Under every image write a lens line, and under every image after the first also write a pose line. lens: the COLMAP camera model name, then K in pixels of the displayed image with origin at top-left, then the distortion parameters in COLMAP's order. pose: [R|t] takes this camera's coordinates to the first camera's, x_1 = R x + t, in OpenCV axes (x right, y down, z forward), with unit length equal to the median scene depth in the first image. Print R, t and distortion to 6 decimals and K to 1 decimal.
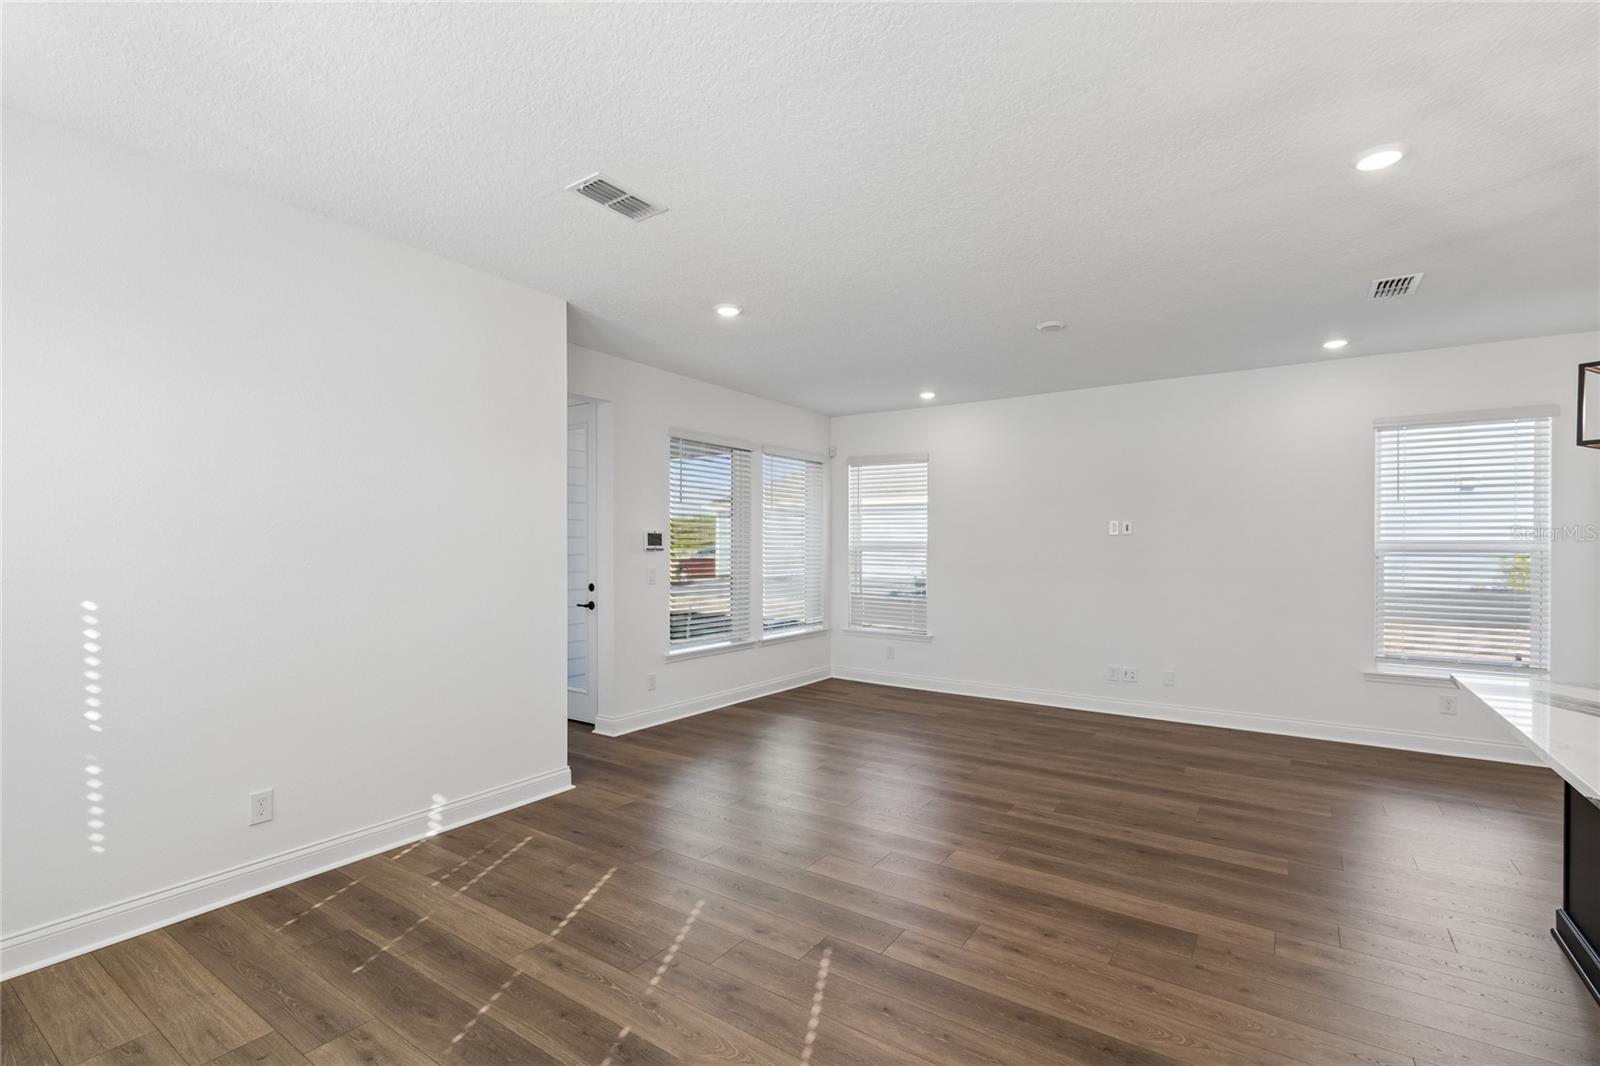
lens RADIAL K [[725.0, 0, 784.0], [0, 725.0, 553.6], [0, 0, 1]] dist [-0.000028, -0.000090]
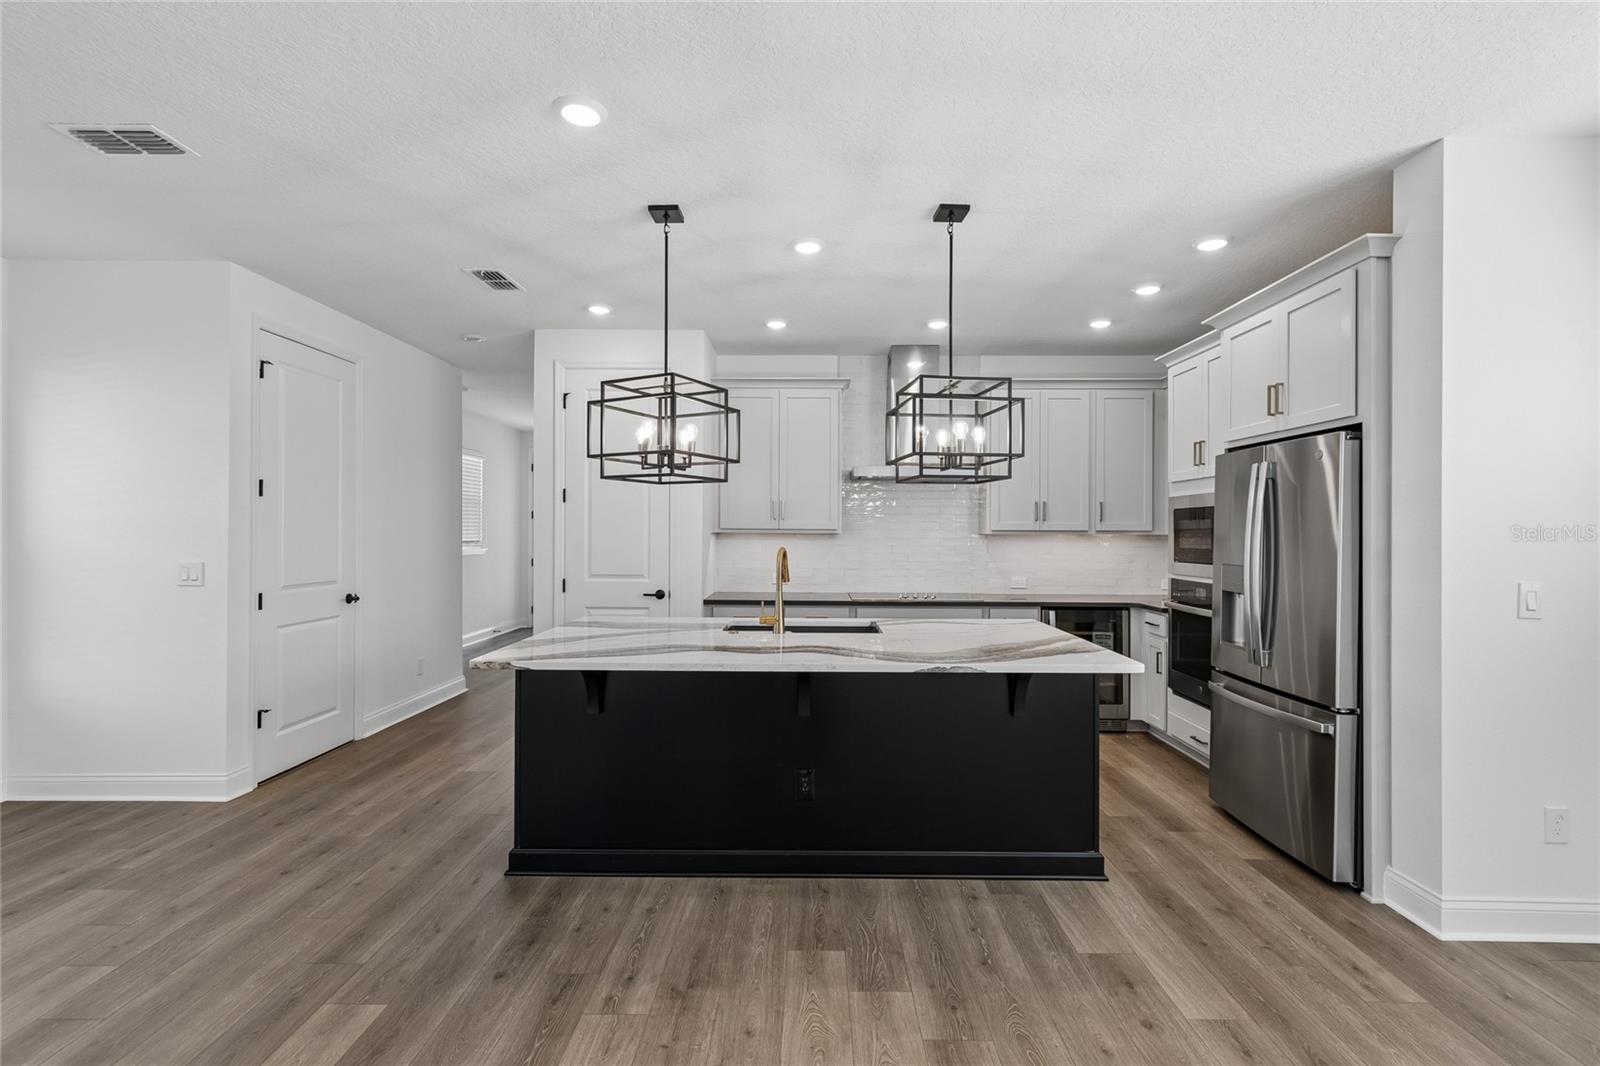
lens RADIAL K [[720.9, 0, 801.2], [0, 720.9, 531.6], [0, 0, 1]] dist [0.001749, -0.000422]
pose [[-0.562860, -0.007169, 0.826521, -0.069973], [0.000709, 0.999958, 0.009157, -0.007923], [-0.826552, 0.005740, -0.562831, 0.861487]]
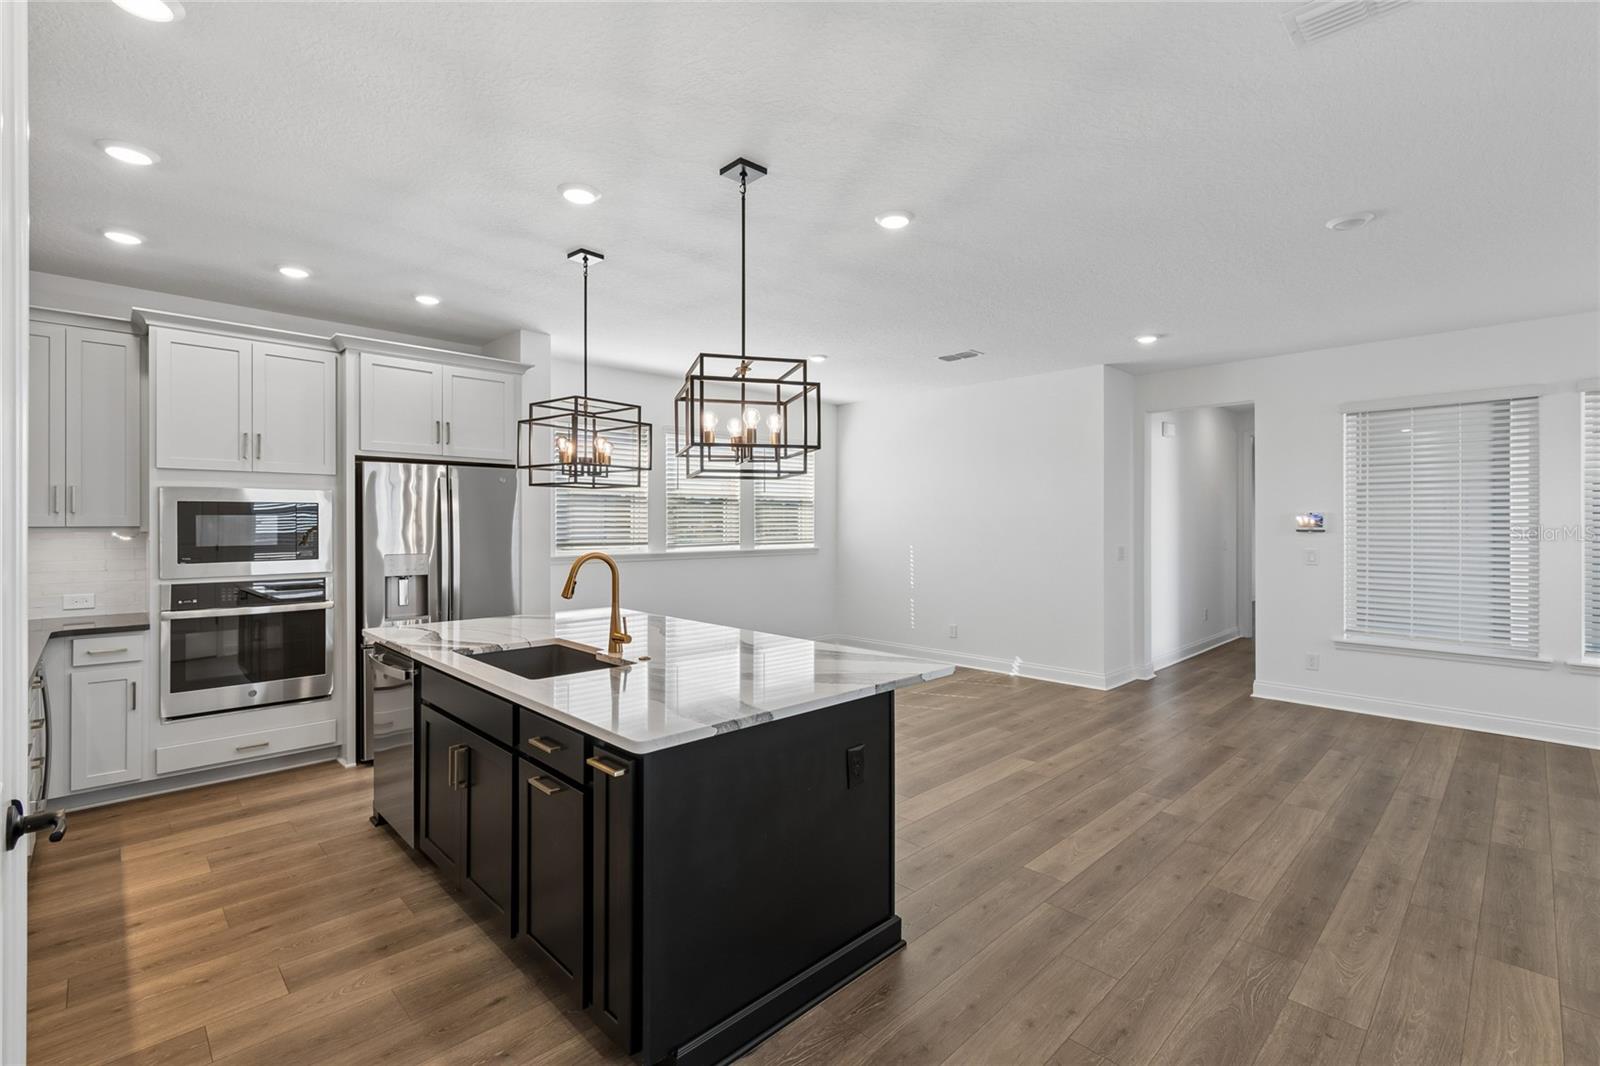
lens RADIAL K [[721.0, 0, 801.1], [0, 721.0, 524.3], [0, 0, 1]] dist [-0.000080, -0.000237]
pose [[-0.183979, -0.001642, -0.982929, 1.387036], [-0.011006, 0.999939, 0.000389, -0.011649], [0.982869, 0.010890, -0.183986, 0.715494]]
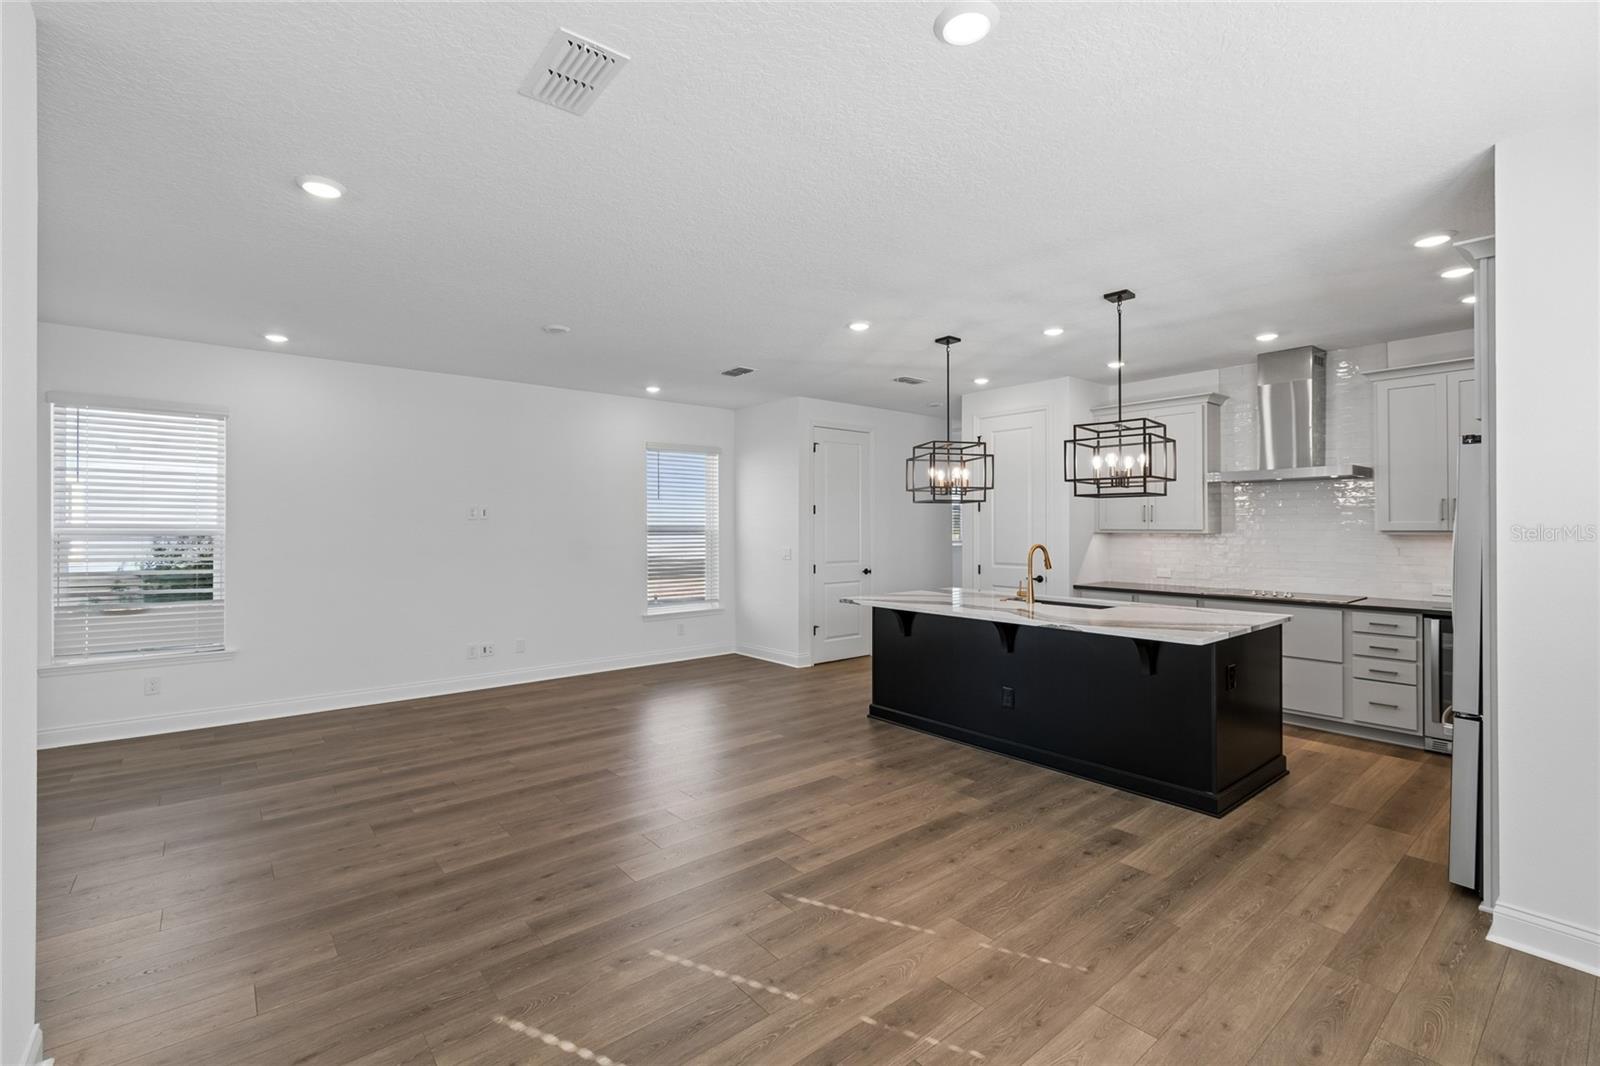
lens RADIAL K [[703.1, 0, 798.4], [0, 703.1, 529.5], [0, 0, 1]] dist [-0.002464, -0.000806]
pose [[0.267108, -0.008386, 0.963630, -0.644995], [0.011441, 0.999919, 0.005530, -0.018573], [-0.963599, 0.009548, 0.267182, 0.448821]]
